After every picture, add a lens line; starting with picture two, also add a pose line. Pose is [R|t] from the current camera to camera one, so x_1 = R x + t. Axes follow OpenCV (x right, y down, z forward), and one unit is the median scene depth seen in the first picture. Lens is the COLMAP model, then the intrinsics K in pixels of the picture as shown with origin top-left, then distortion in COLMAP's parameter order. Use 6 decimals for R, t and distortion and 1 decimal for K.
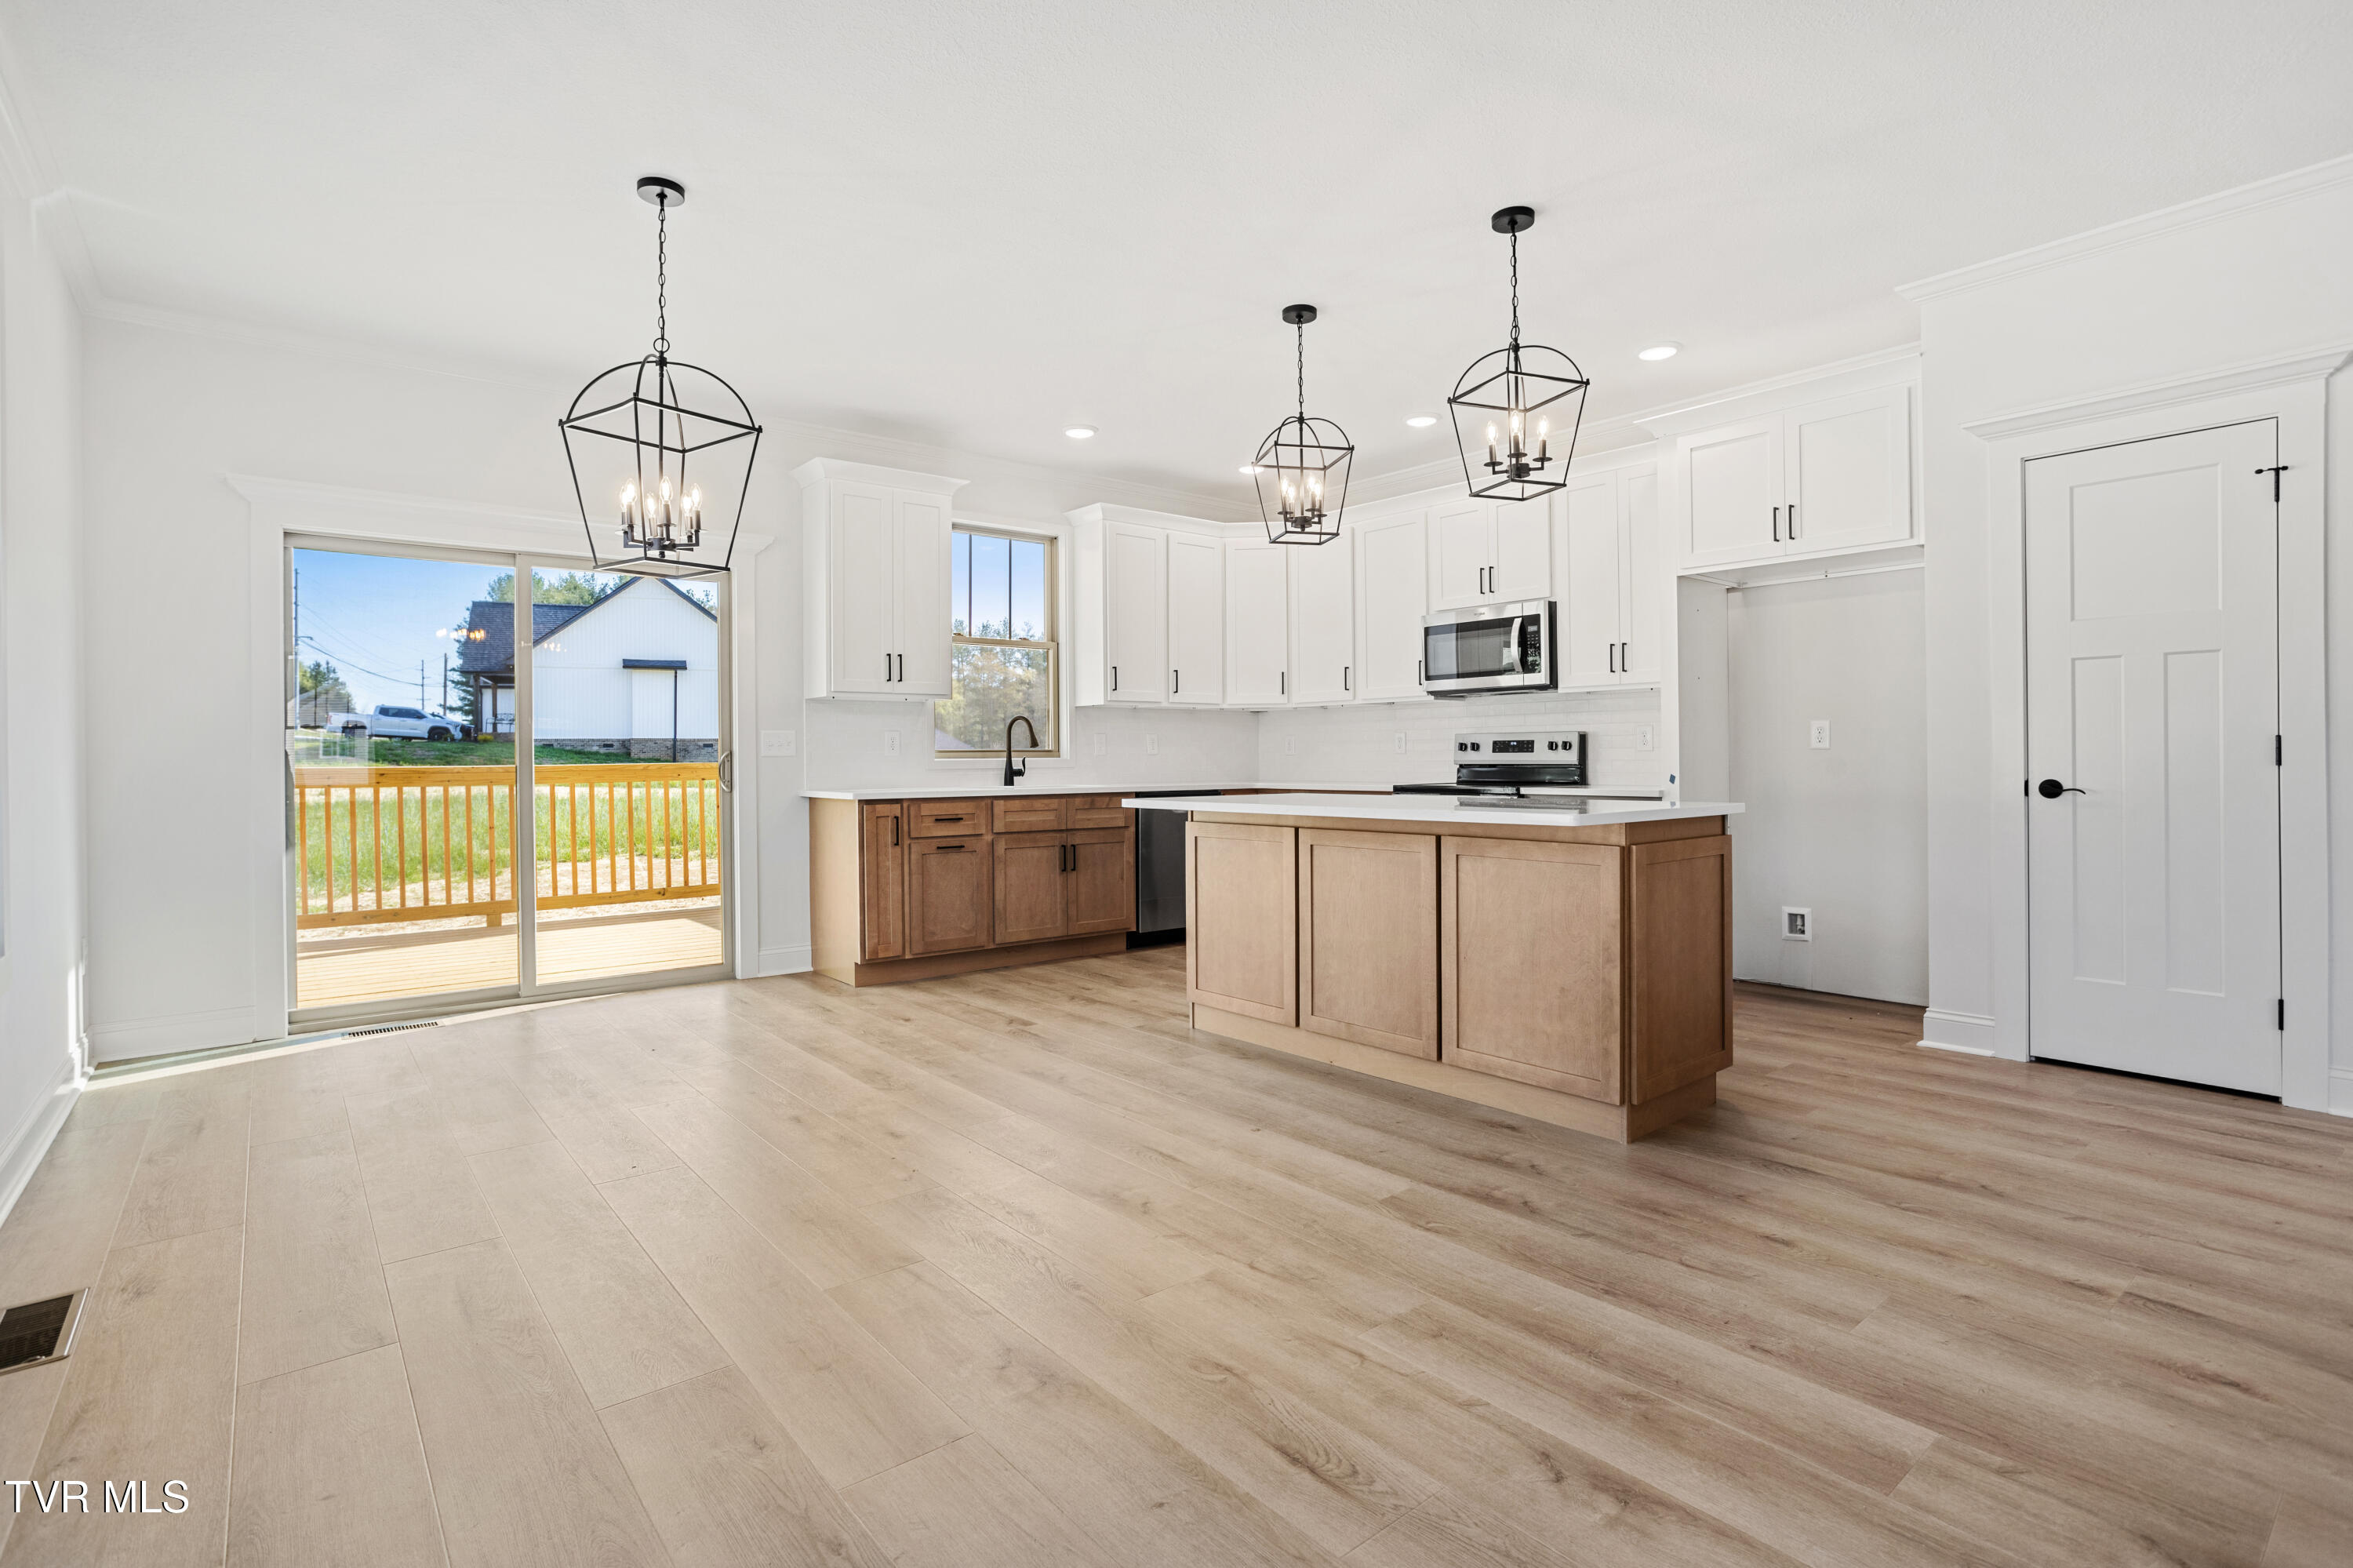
lens RADIAL K [[1146.8, 0, 1186.3], [0, 1146.8, 777.7], [0, 0, 1]] dist [-0.032034, 0.007394]
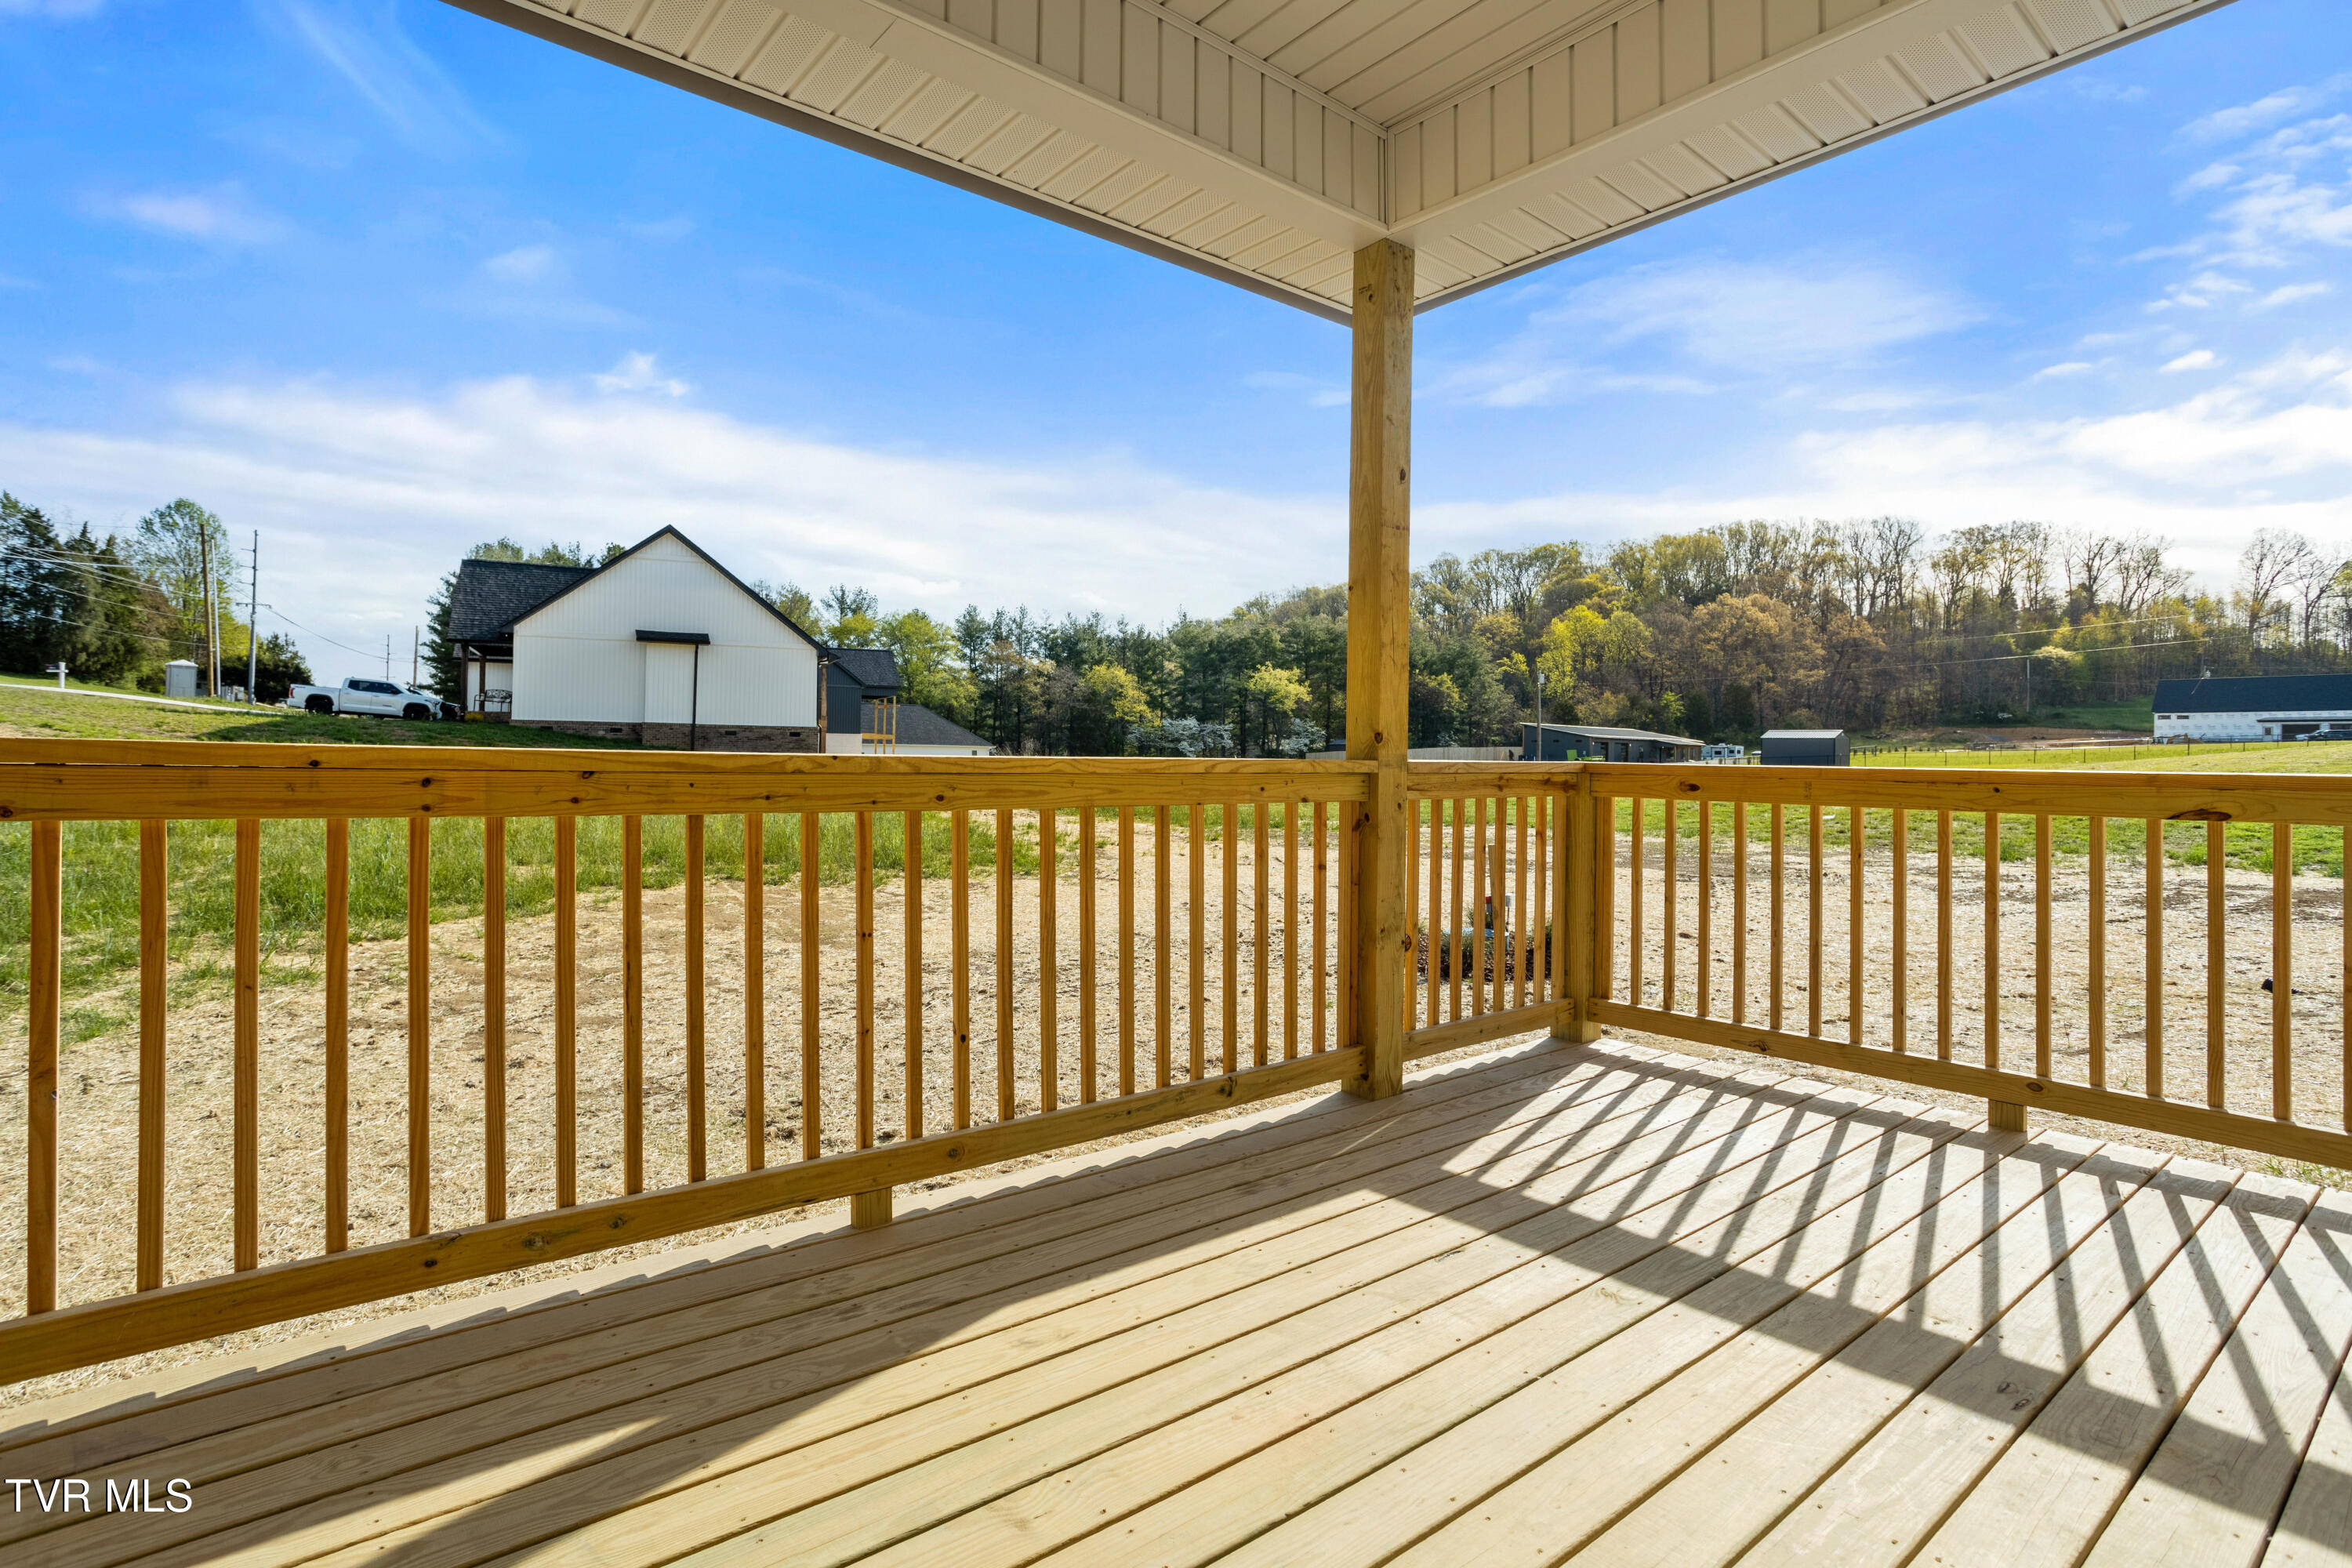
lens RADIAL K [[1146.3, 0, 1161.4], [0, 1146.3, 777.0], [0, 0, 1]] dist [-0.032034, 0.007394]
pose [[0.999595, 0.024693, 0.014112, -0.092636], [-0.024674, 0.999694, -0.001523, -0.001084], [-0.014145, 0.001175, 0.999899, 0.112356]]
